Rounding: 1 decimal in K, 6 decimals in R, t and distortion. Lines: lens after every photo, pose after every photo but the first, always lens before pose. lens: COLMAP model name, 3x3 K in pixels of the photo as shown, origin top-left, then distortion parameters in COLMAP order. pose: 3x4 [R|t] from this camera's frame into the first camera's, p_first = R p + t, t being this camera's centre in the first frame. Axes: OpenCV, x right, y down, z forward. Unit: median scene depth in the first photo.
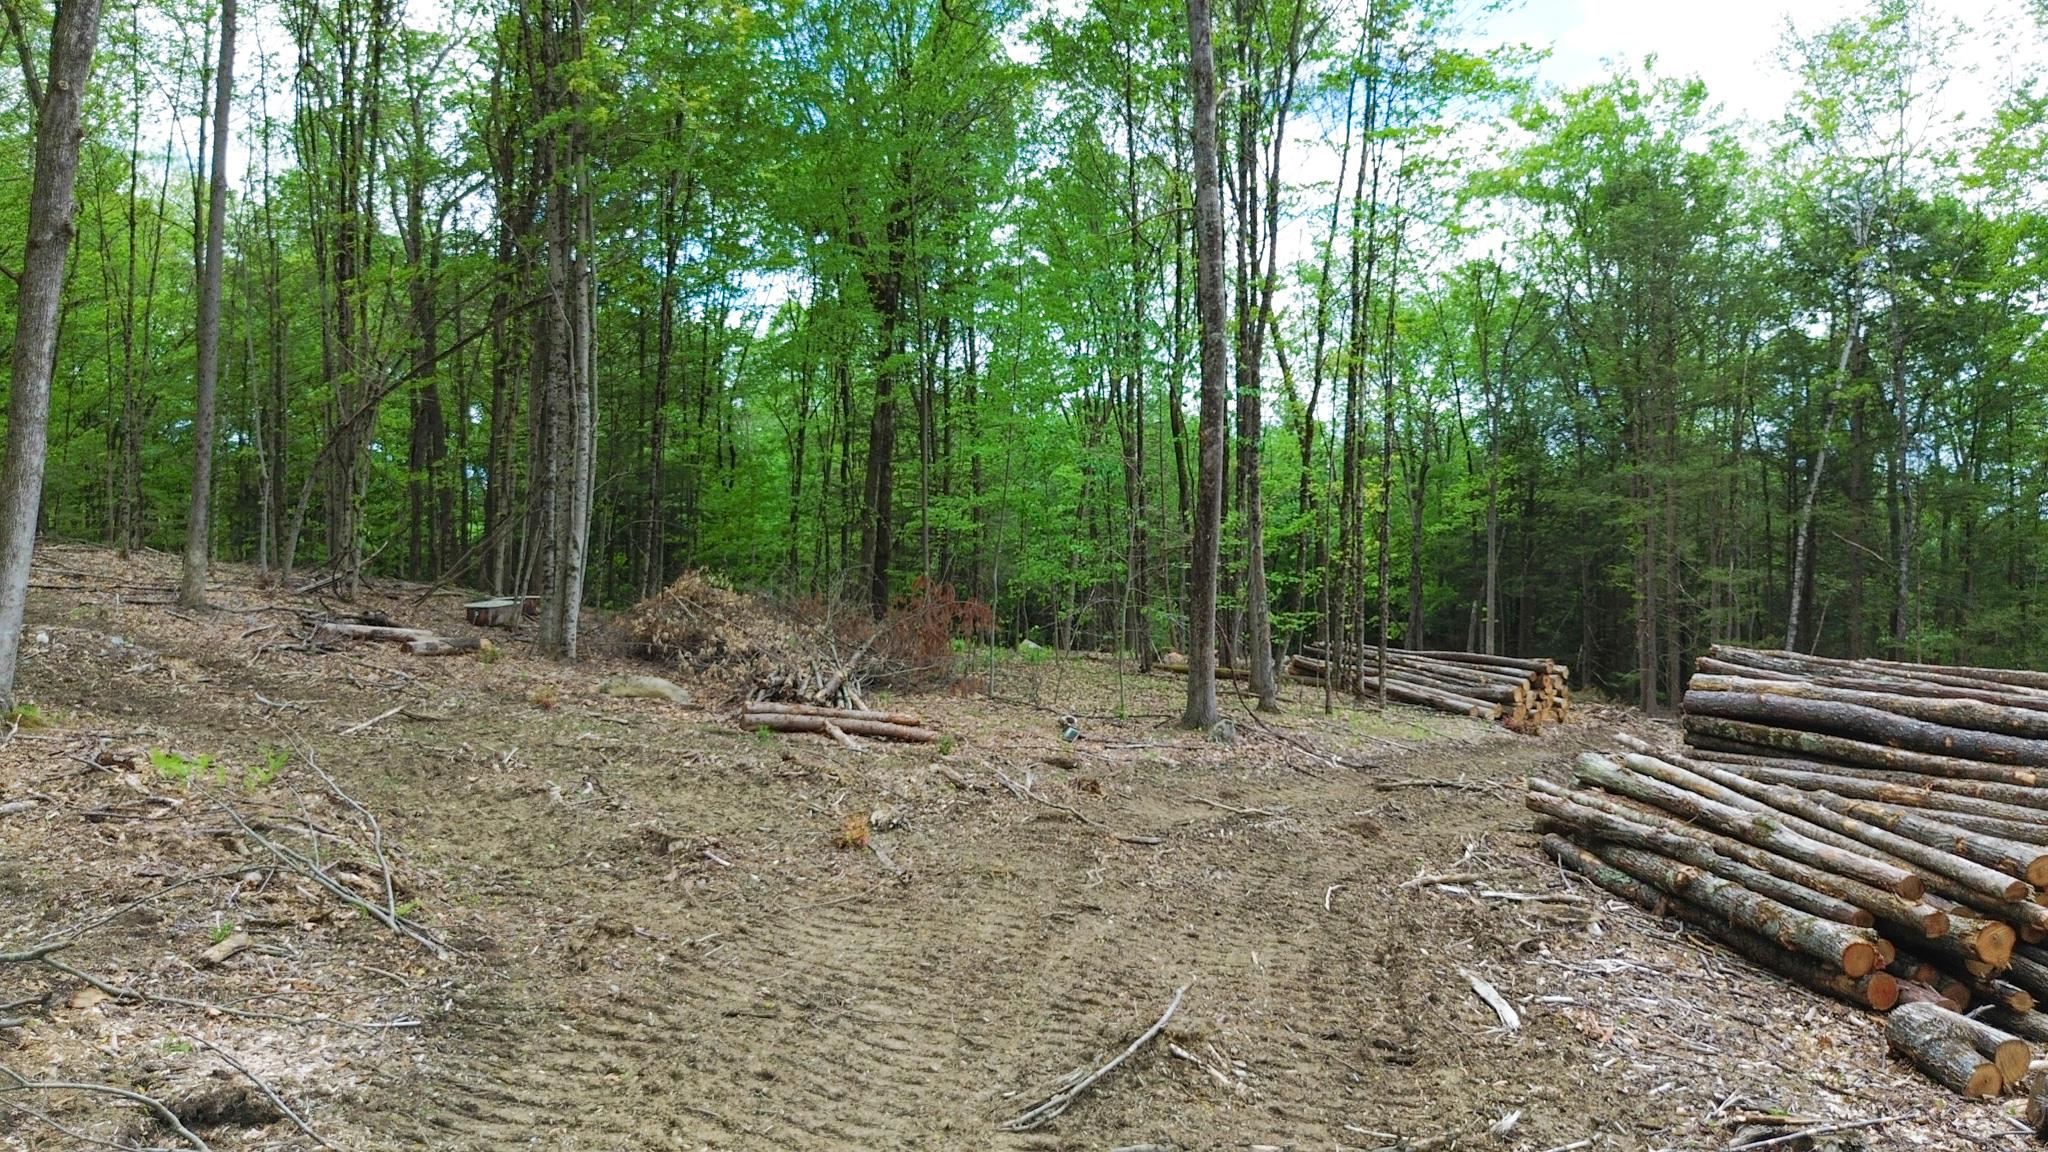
lens RADIAL K [[1453.7, 0, 1030.5], [0, 1453.7, 582.2], [0, 0, 1]] dist [0.070069, -0.065878]
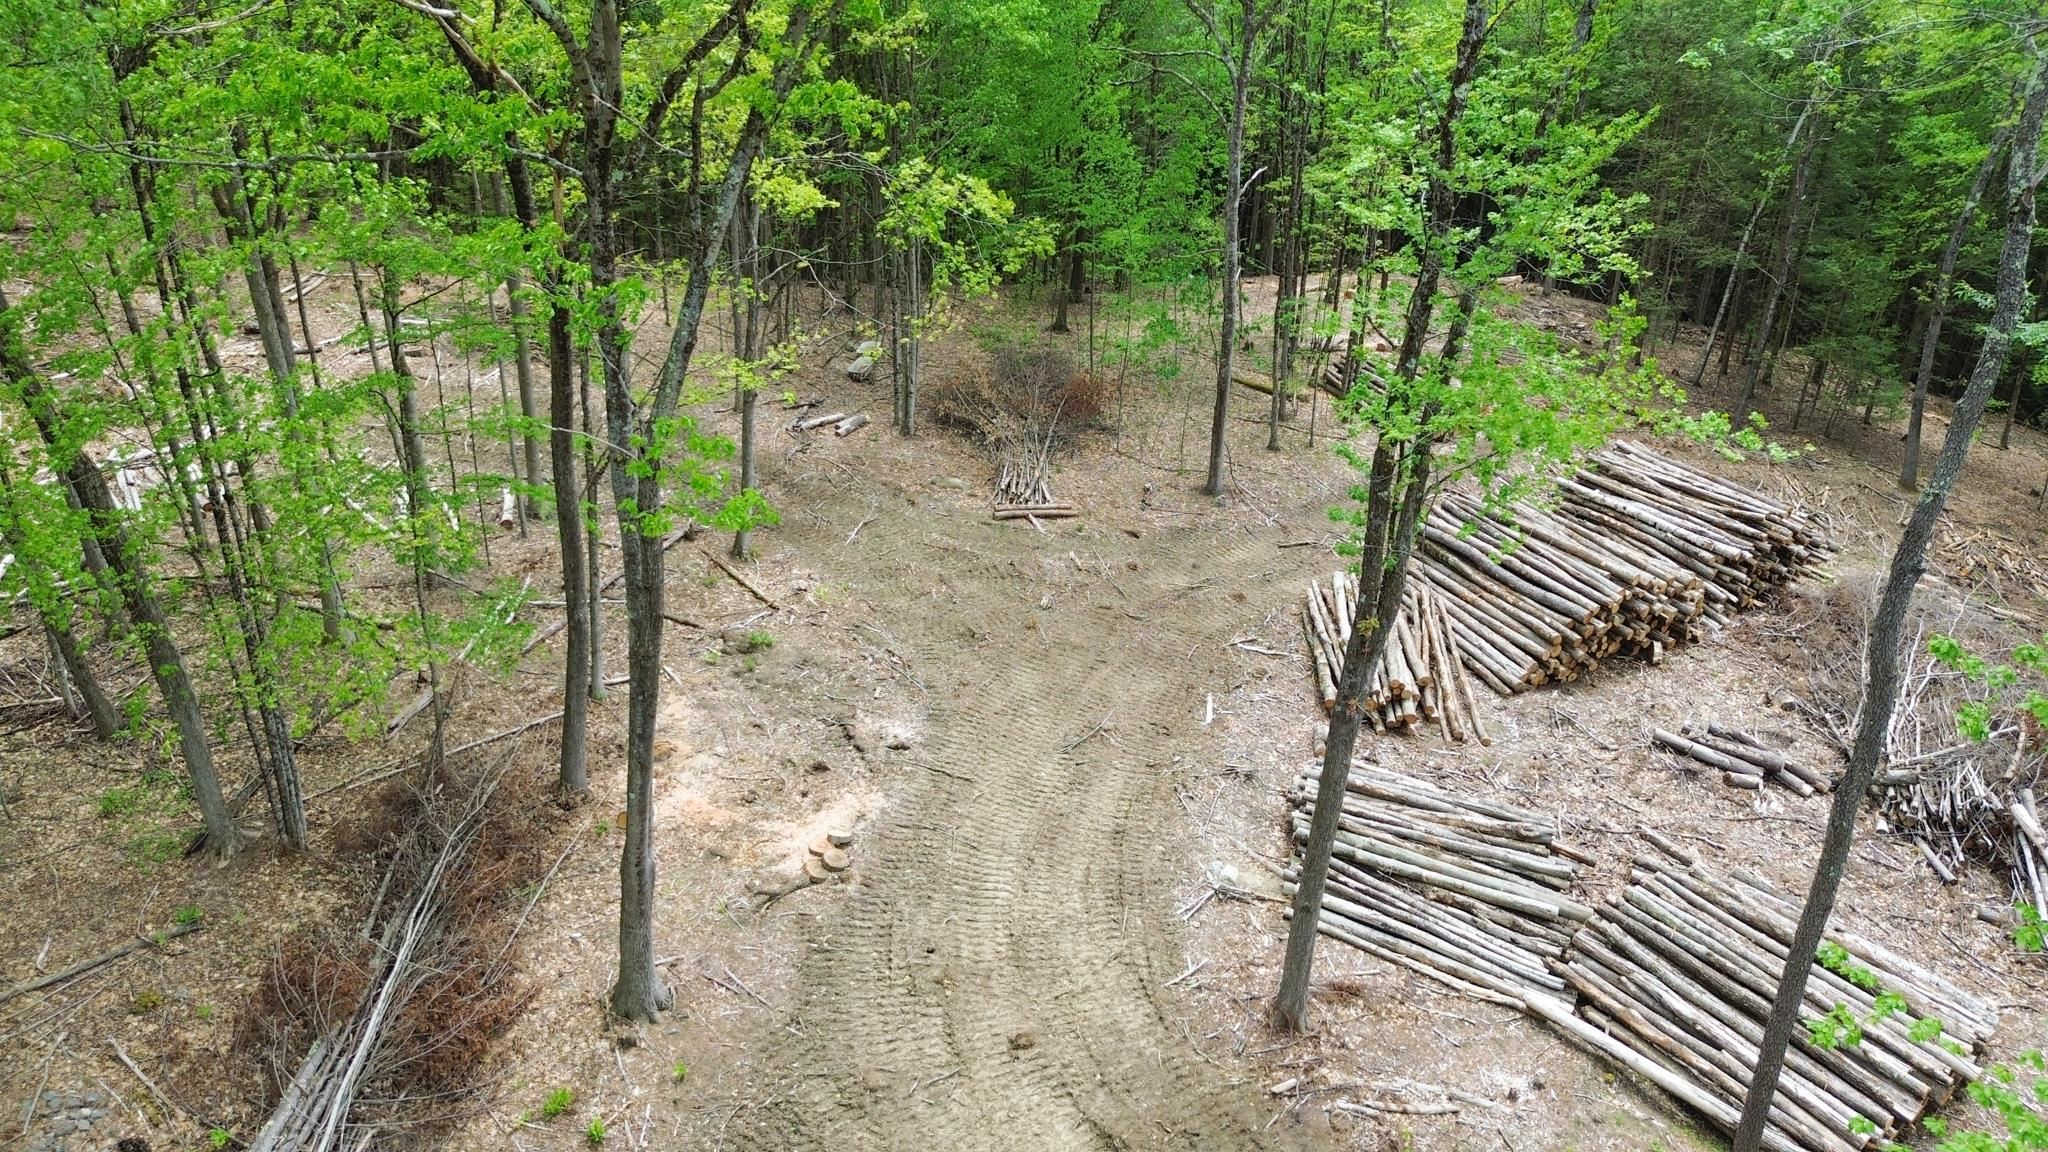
lens RADIAL K [[1437.0, 0, 1026.7], [0, 1437.0, 572.1], [0, 0, 1]] dist [0.055169, -0.061983]
pose [[0.986396, 0.072846, -0.147363, 0.195179], [-0.002810, 0.903792, 0.427963, -0.788140], [0.164360, -0.421727, 0.891702, -1.056922]]
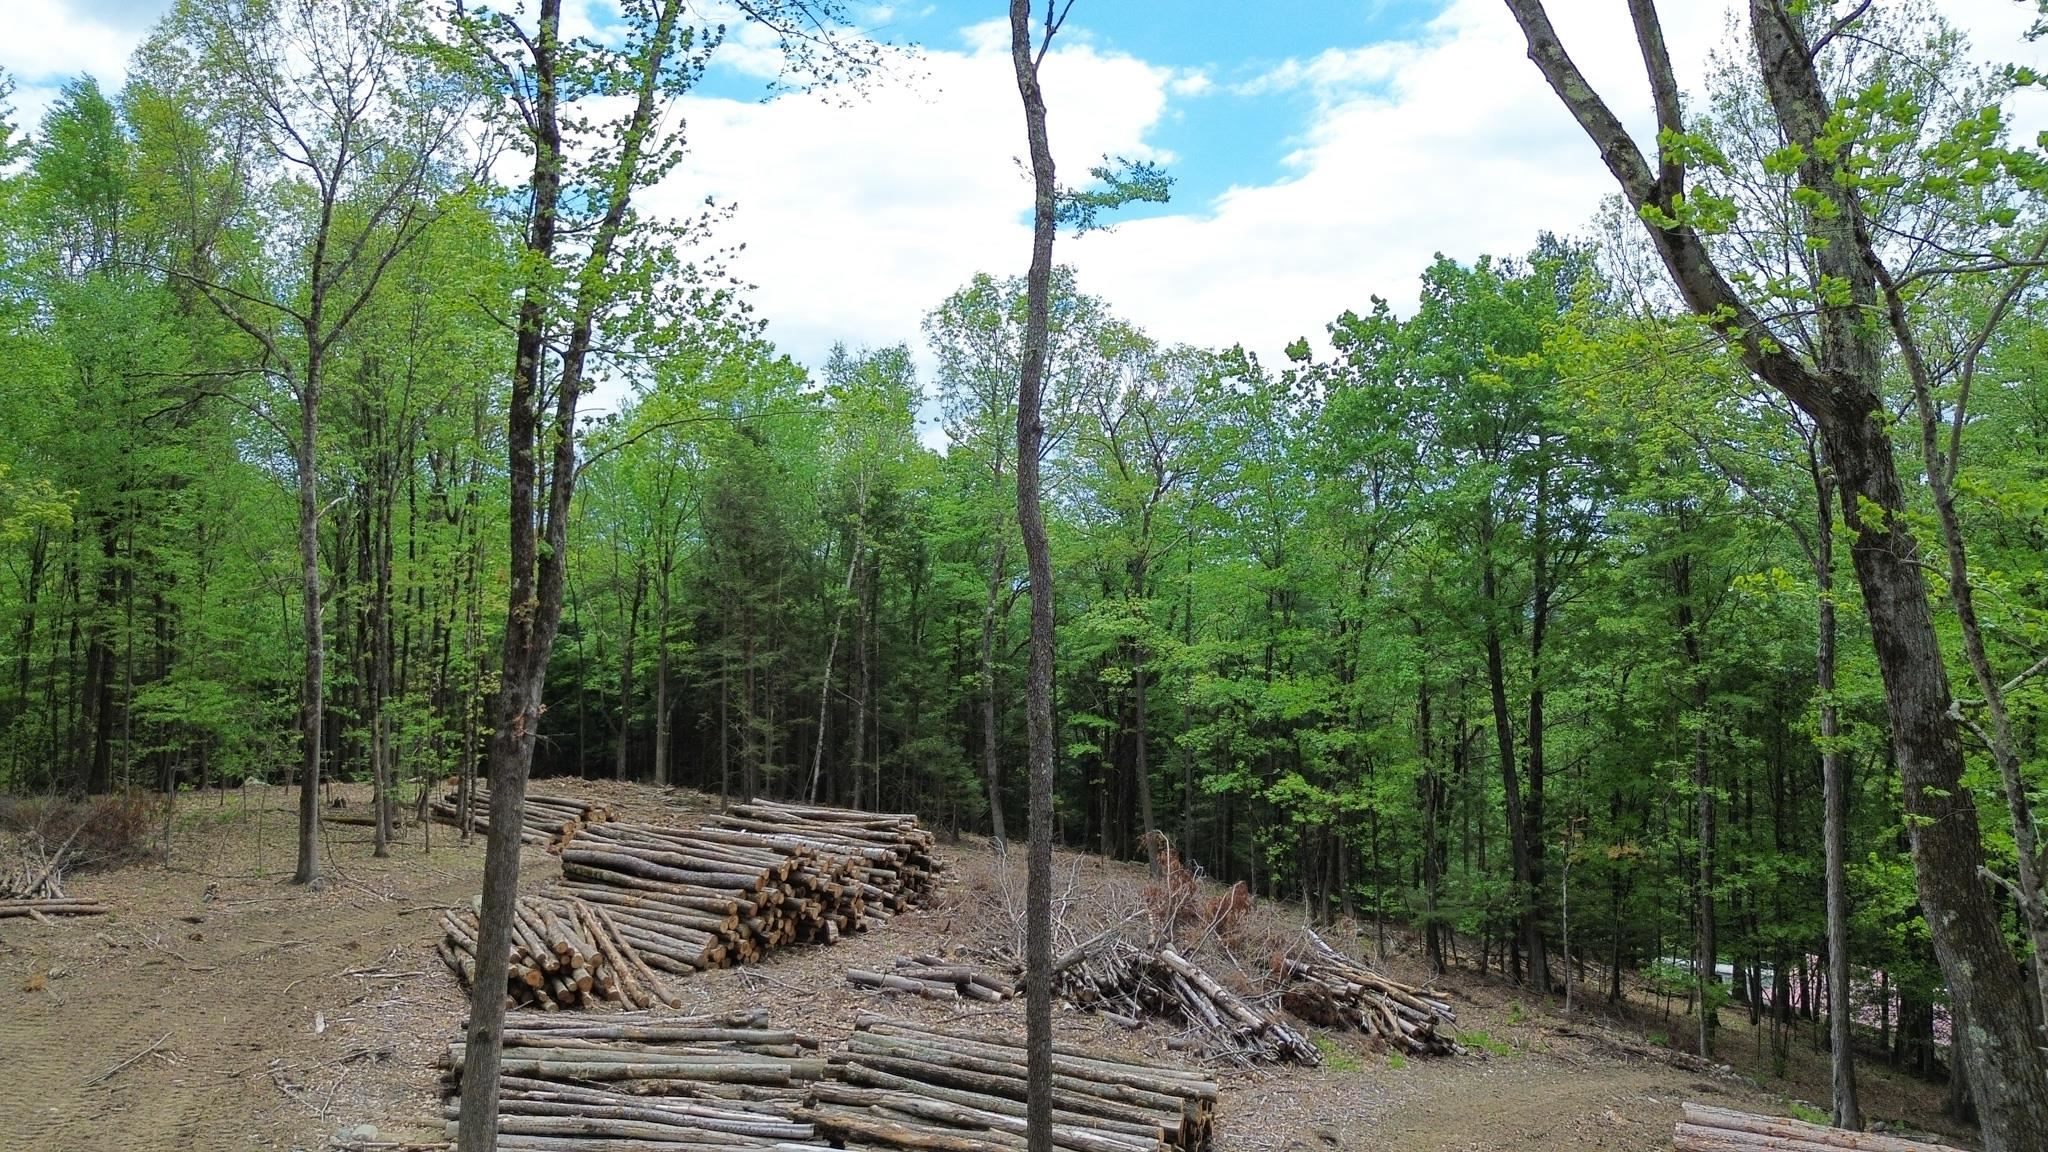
lens RADIAL K [[1437.0, 0, 1026.7], [0, 1437.0, 572.1], [0, 0, 1]] dist [0.055169, -0.061983]
pose [[0.906421, 0.007718, 0.422305, 0.191498], [0.007858, 0.999352, -0.035129, -0.226053], [-0.422303, 0.035160, 0.905773, -1.029676]]
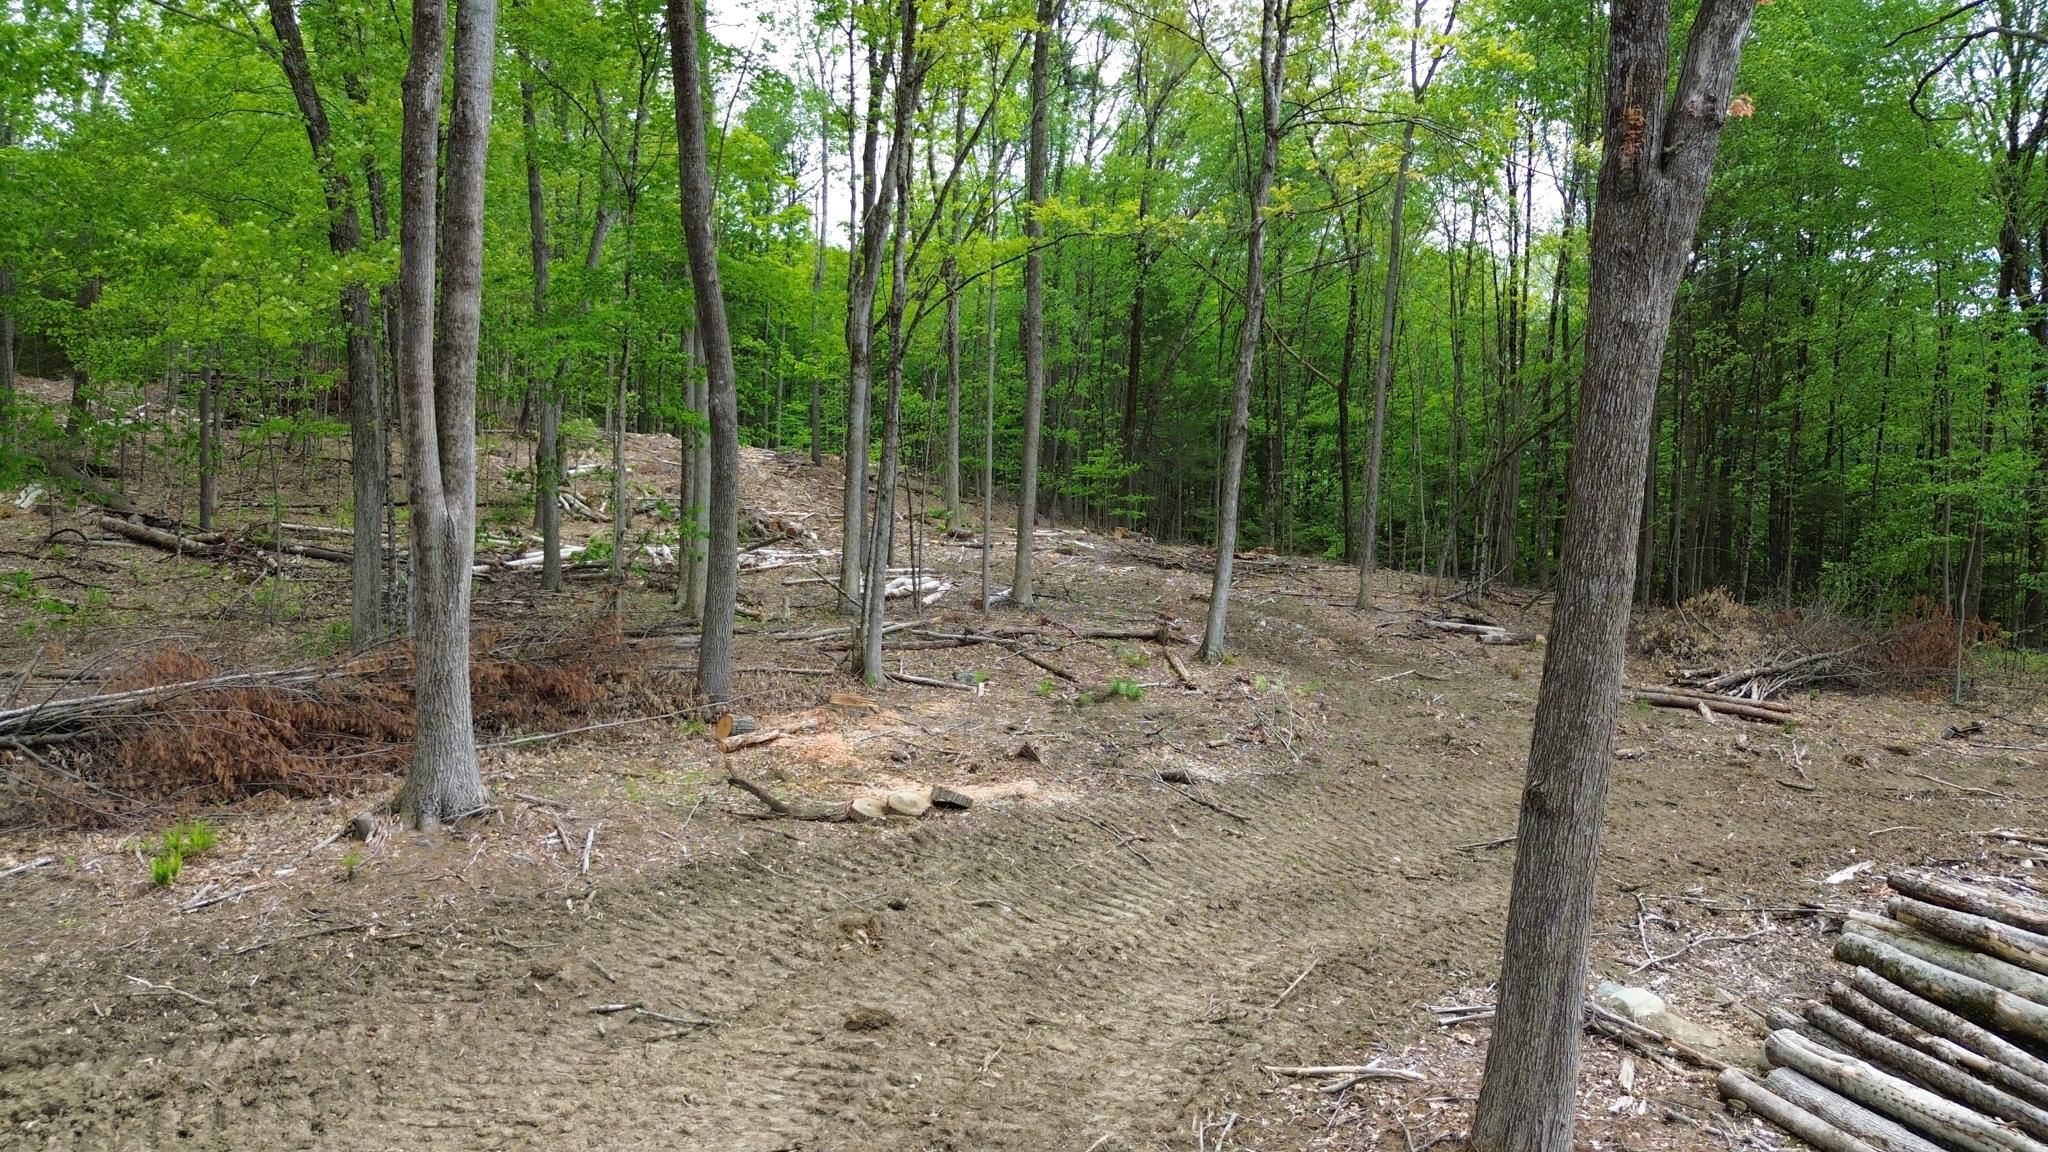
lens RADIAL K [[1453.7, 0, 1030.5], [0, 1453.7, 582.2], [0, 0, 1]] dist [0.070069, -0.065878]
pose [[0.639140, 0.008494, -0.769044, 0.527087], [-0.009987, 0.999946, 0.002744, -0.015671], [0.769026, 0.005927, 0.639190, -0.386431]]
